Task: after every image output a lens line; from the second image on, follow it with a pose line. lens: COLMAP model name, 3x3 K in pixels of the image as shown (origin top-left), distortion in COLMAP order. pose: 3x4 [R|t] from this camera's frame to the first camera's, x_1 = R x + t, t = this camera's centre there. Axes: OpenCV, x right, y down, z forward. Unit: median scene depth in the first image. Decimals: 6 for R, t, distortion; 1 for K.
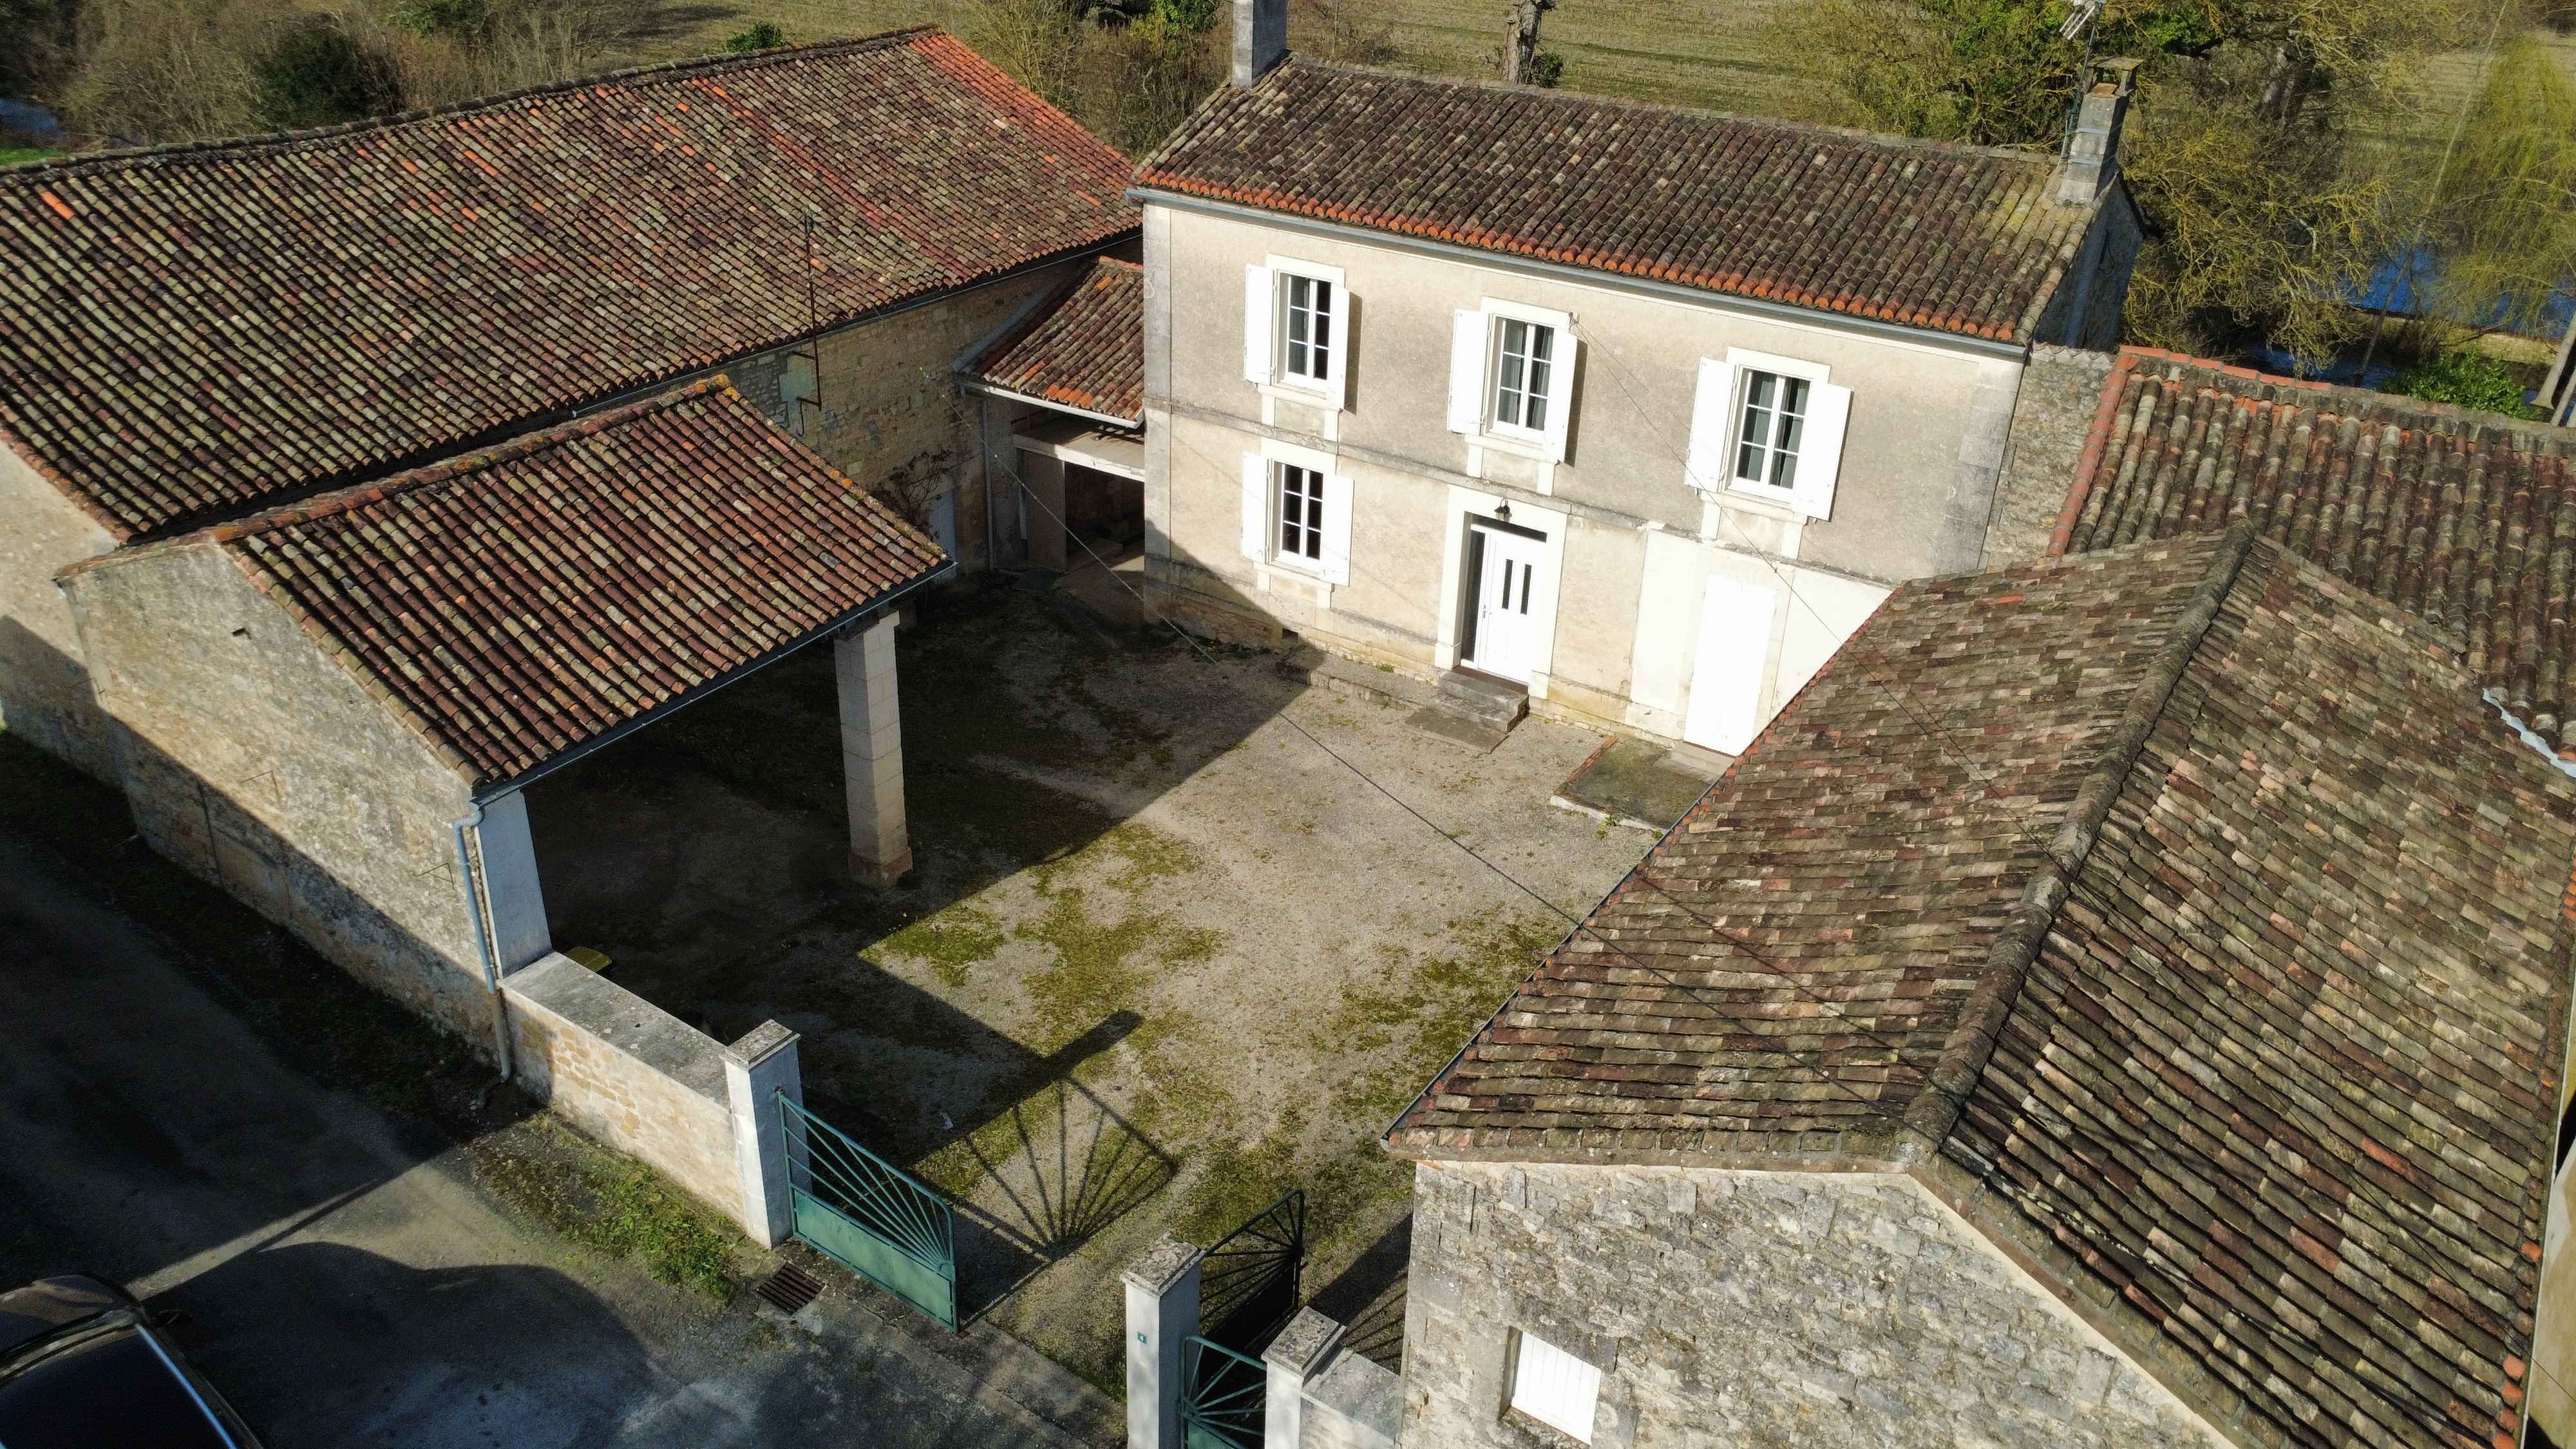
lens RADIAL K [[1877.1, 0, 1280.2], [0, 1877.1, 720.3], [0, 0, 1]] dist [0.002787, -0.002156]
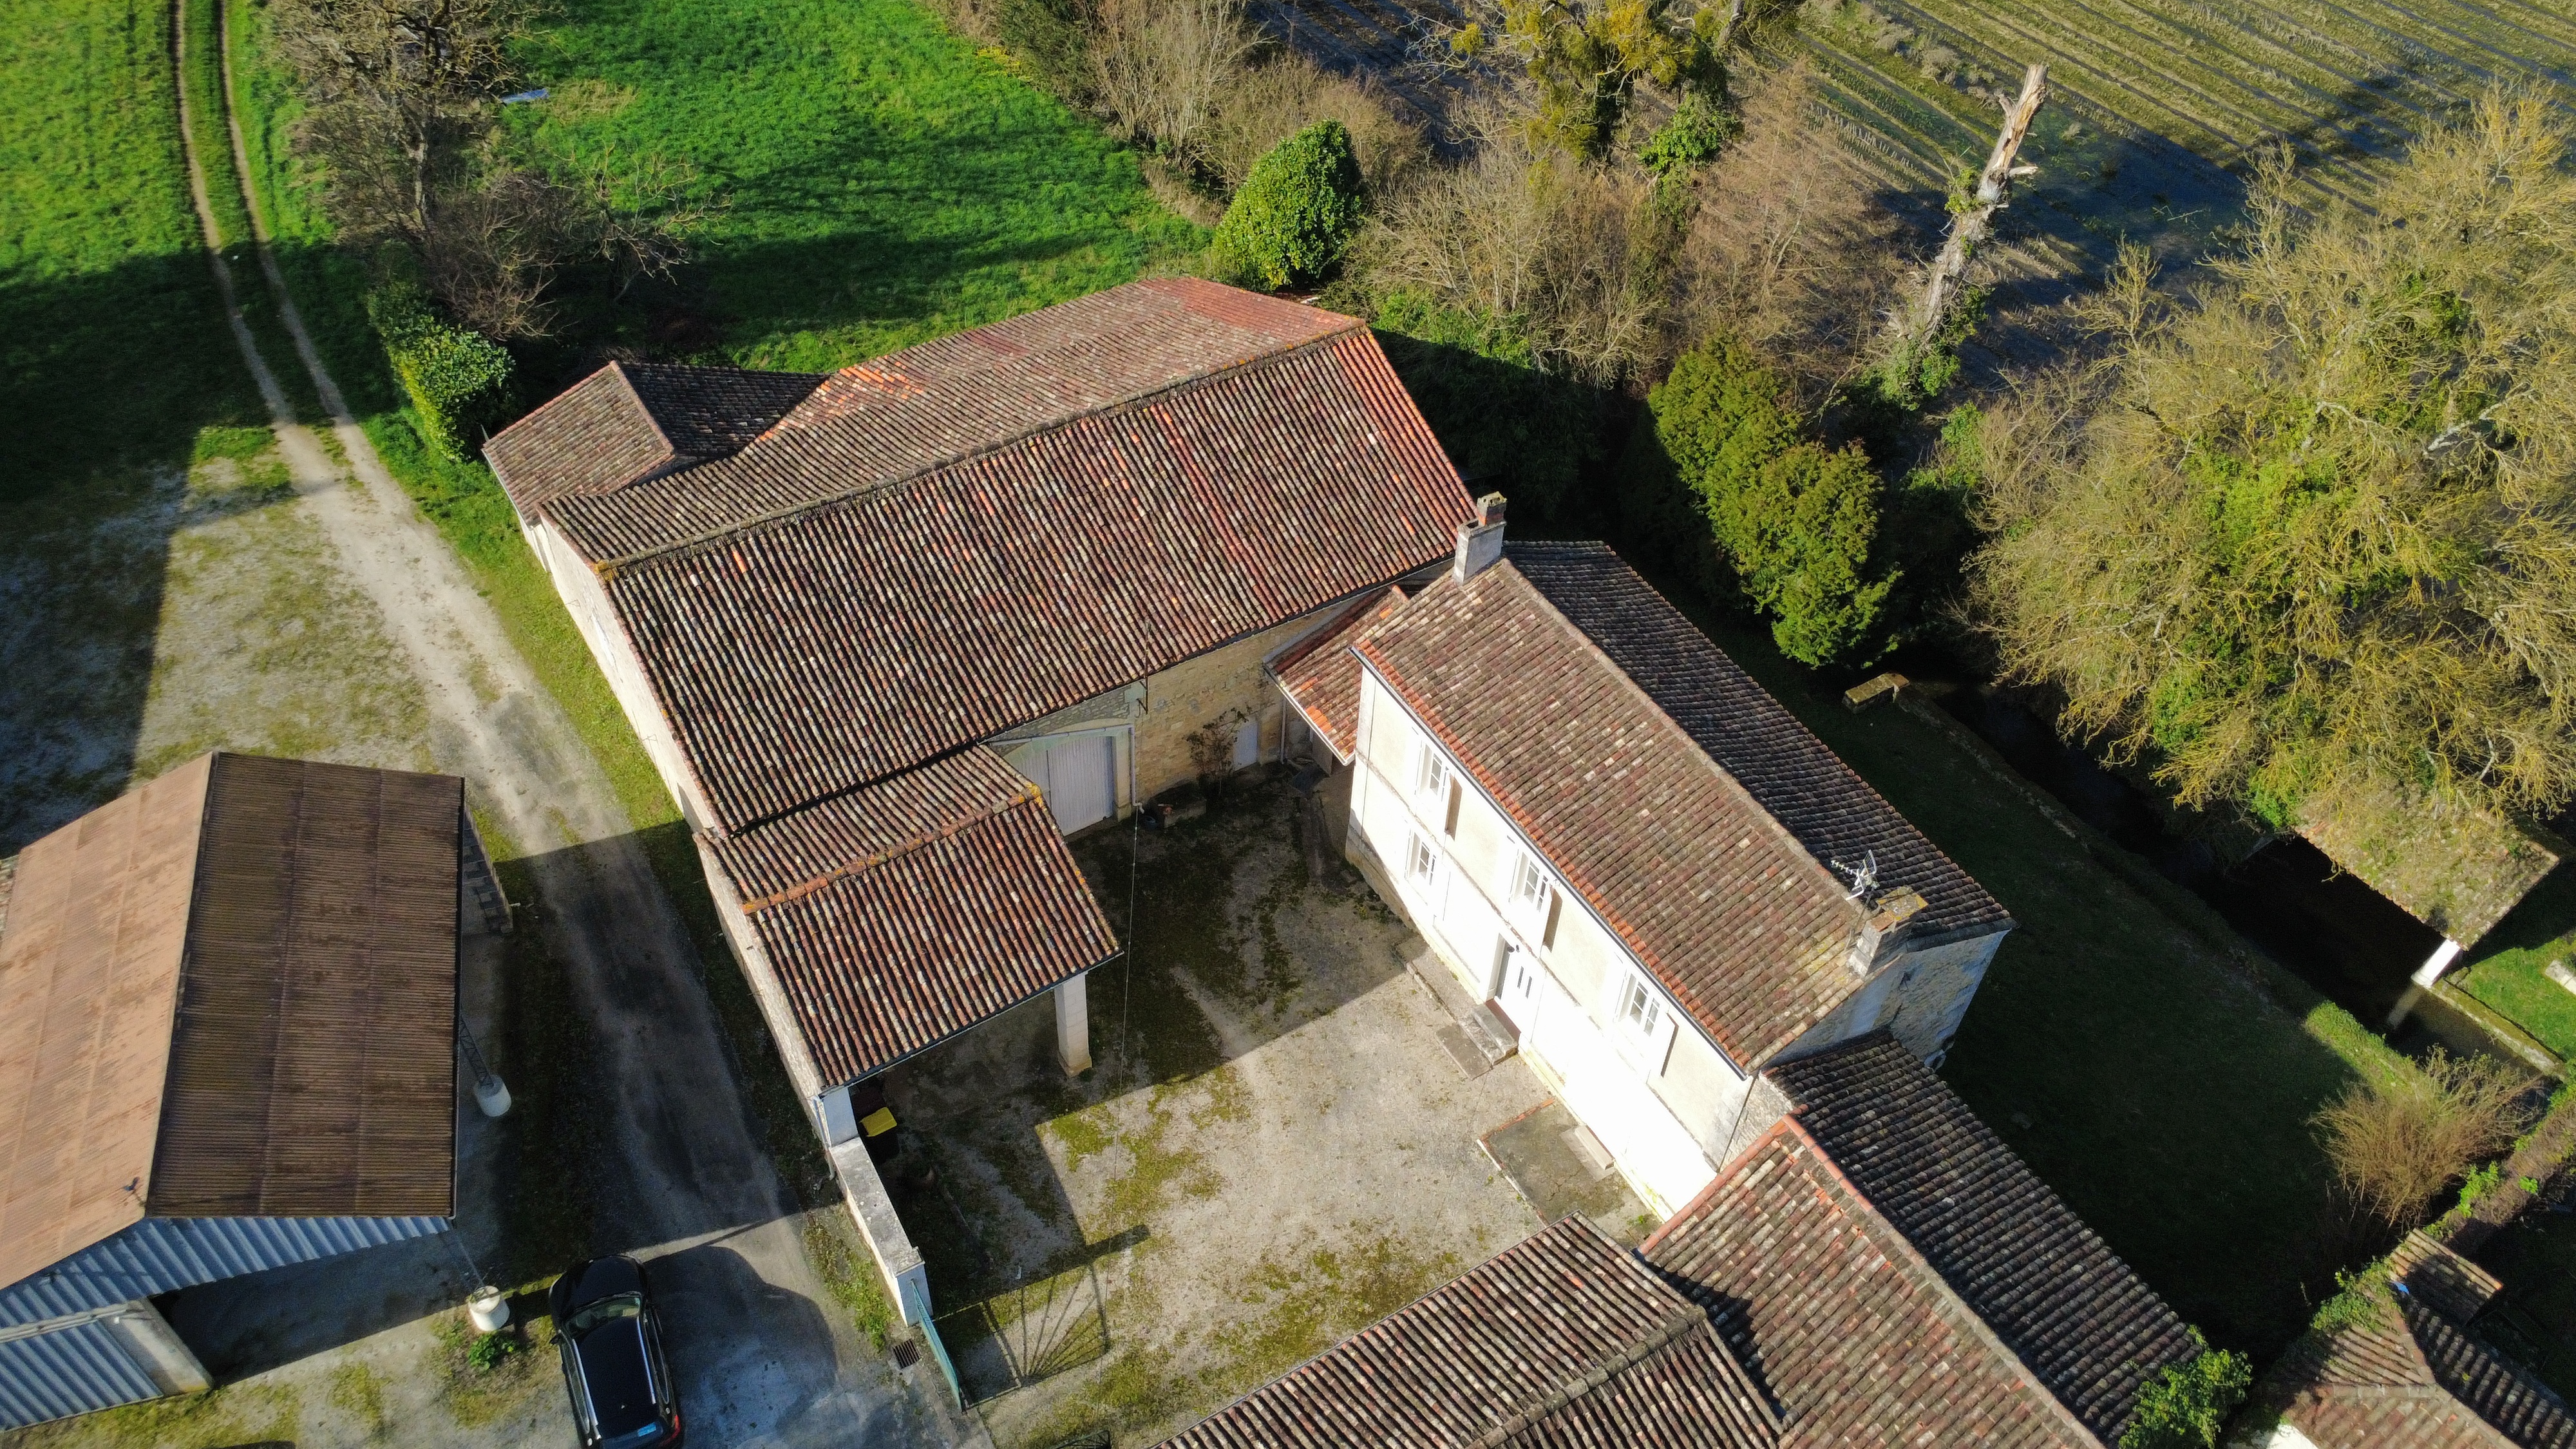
lens RADIAL K [[1877.1, 0, 1280.2], [0, 1877.1, 720.3], [0, 0, 1]] dist [0.002787, -0.002156]
pose [[0.902611, 0.306384, -0.302362, 0.415644], [-0.208587, 0.925752, 0.315395, -0.854943], [0.376544, -0.221611, 0.899502, -0.460862]]
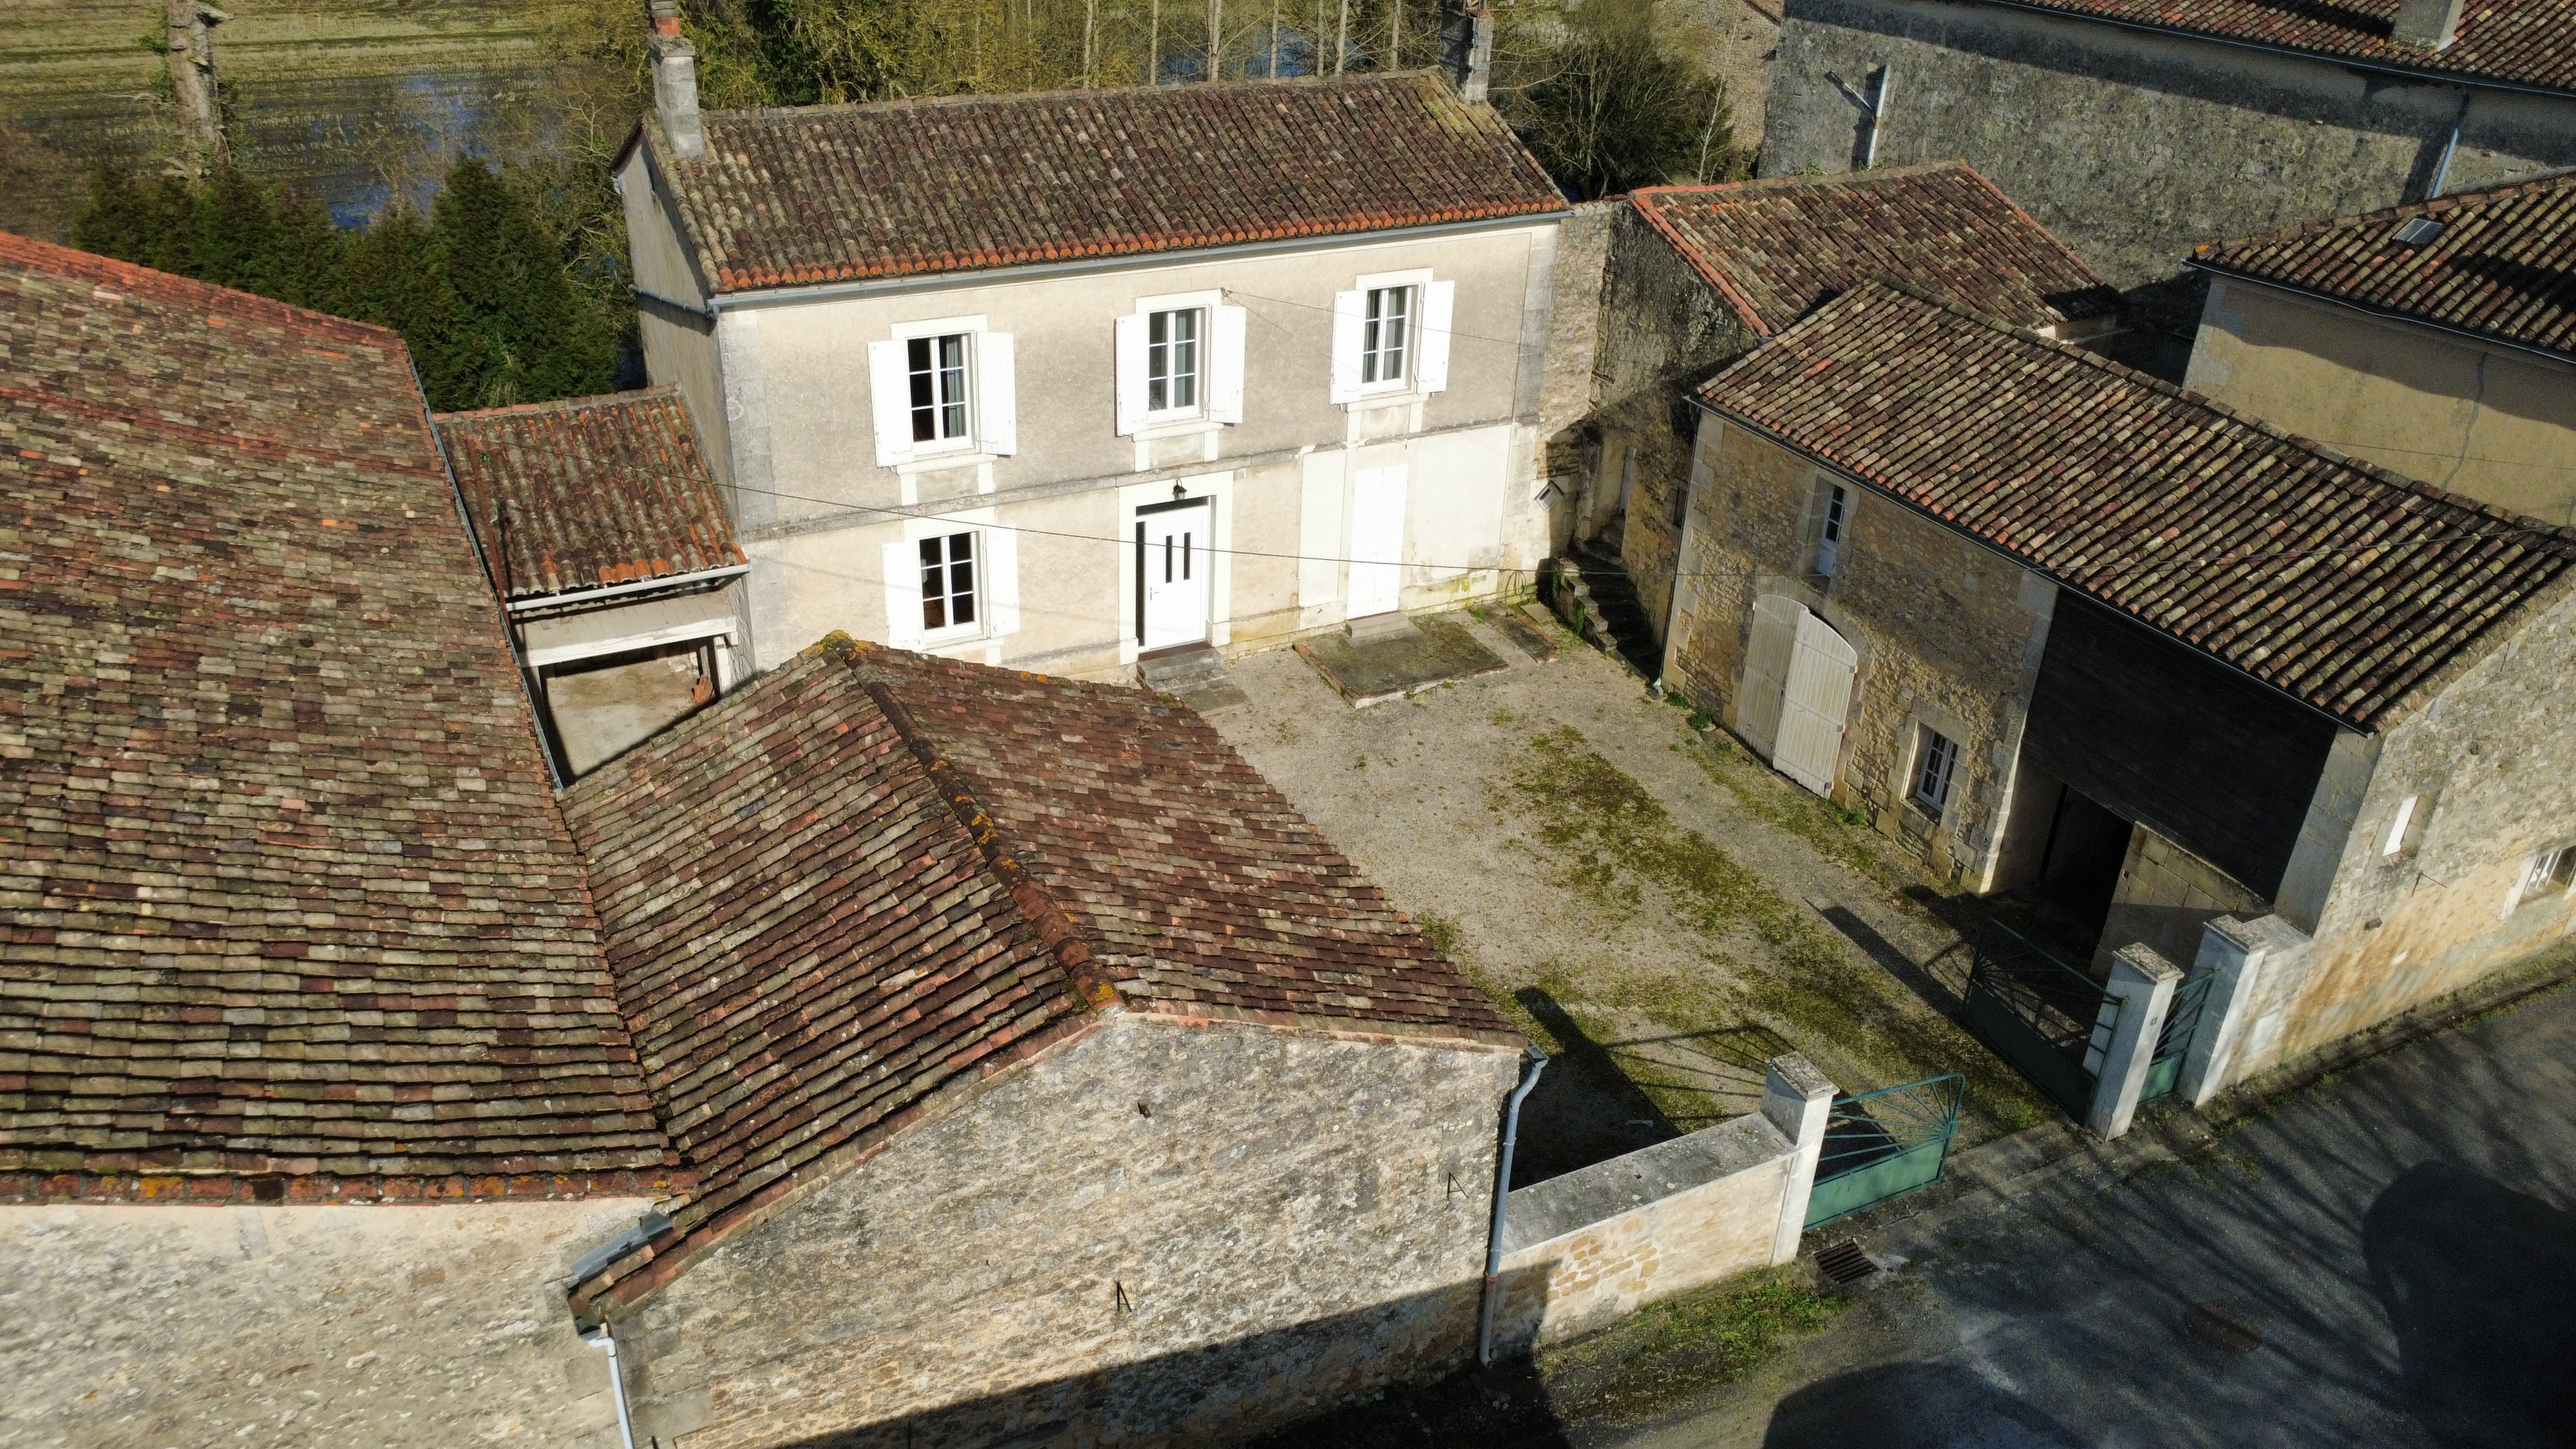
lens RADIAL K [[1877.0, 0, 1279.4], [0, 1877.0, 724.0], [0, 0, 1]] dist [-0.003428, 0.009095]
pose [[0.495506, -0.431038, 0.754109, -0.834224], [0.392452, 0.885614, 0.248334, -0.279200], [-0.774890, 0.172901, 0.607989, 0.406693]]
